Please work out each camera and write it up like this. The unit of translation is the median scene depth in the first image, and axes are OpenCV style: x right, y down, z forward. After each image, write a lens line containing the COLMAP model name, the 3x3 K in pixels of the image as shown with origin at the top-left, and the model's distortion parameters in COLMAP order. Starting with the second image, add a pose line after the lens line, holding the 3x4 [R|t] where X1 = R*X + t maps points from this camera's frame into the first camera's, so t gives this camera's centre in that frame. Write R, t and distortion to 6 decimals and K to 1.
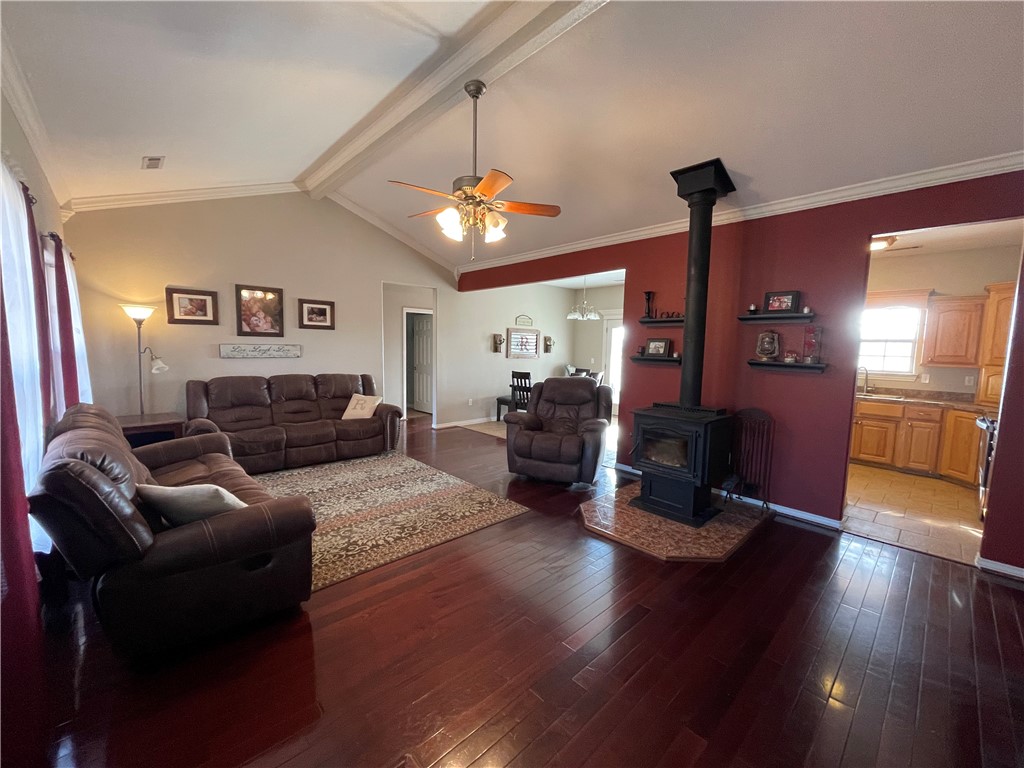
lens RADIAL K [[413.1, 0, 511.8], [0, 413.1, 382.8], [0, 0, 1]] dist [-0.001567, 0.001338]
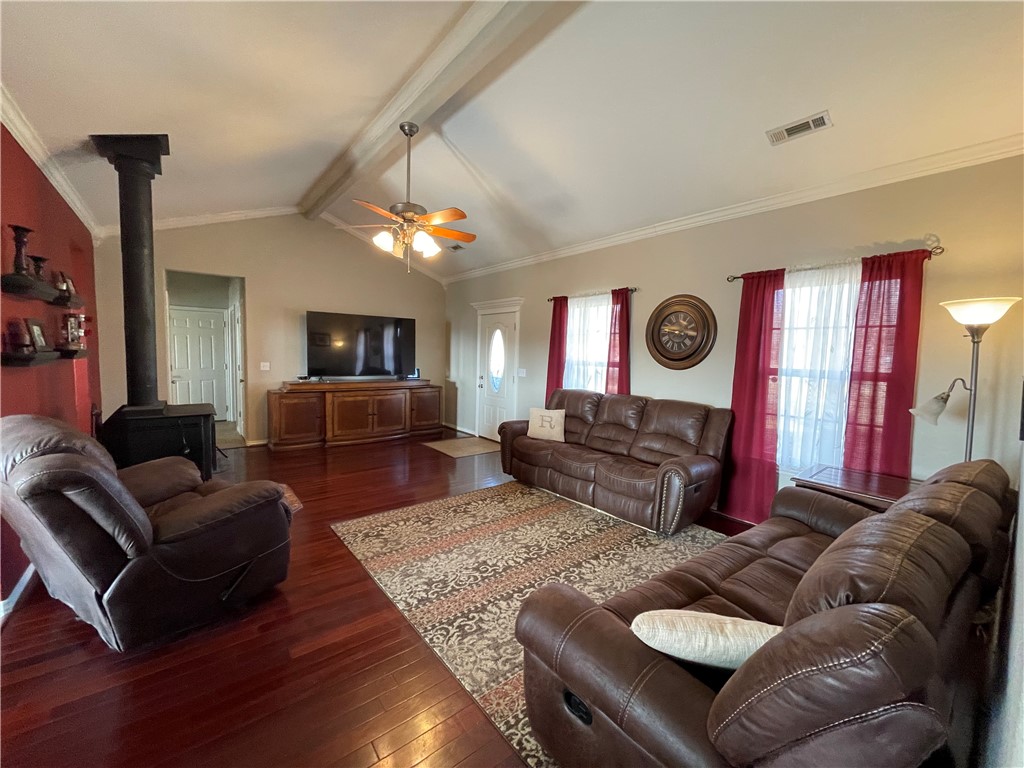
lens RADIAL K [[413.1, 0, 514.3], [0, 413.1, 381.5], [0, 0, 1]] dist [-0.001567, 0.001338]
pose [[-0.996478, -0.049707, 0.067534, -0.387399], [-0.037842, 0.985262, 0.166812, -0.165209], [-0.074830, 0.163669, -0.983673, 1.736760]]
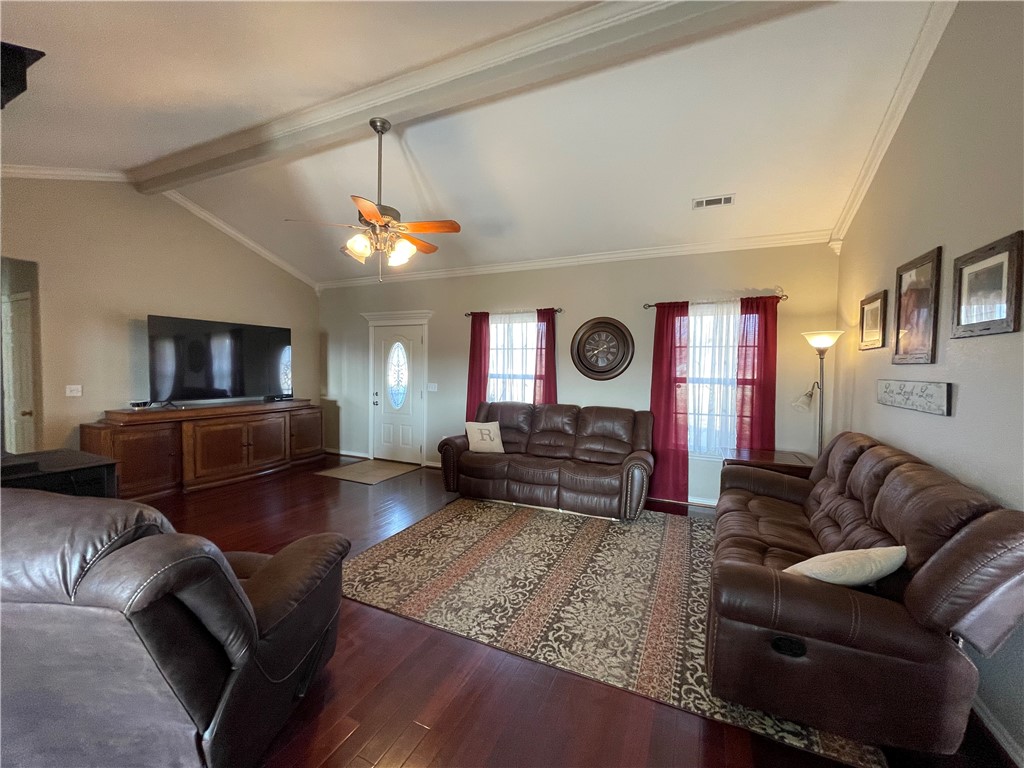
lens RADIAL K [[413.1, 0, 515.4], [0, 413.1, 380.4], [0, 0, 1]] dist [-0.001567, 0.001338]
pose [[-0.925469, -0.019728, -0.378311, -0.015520], [-0.067505, 0.991248, 0.113449, -0.156737], [0.372761, 0.130532, -0.918700, 1.701957]]
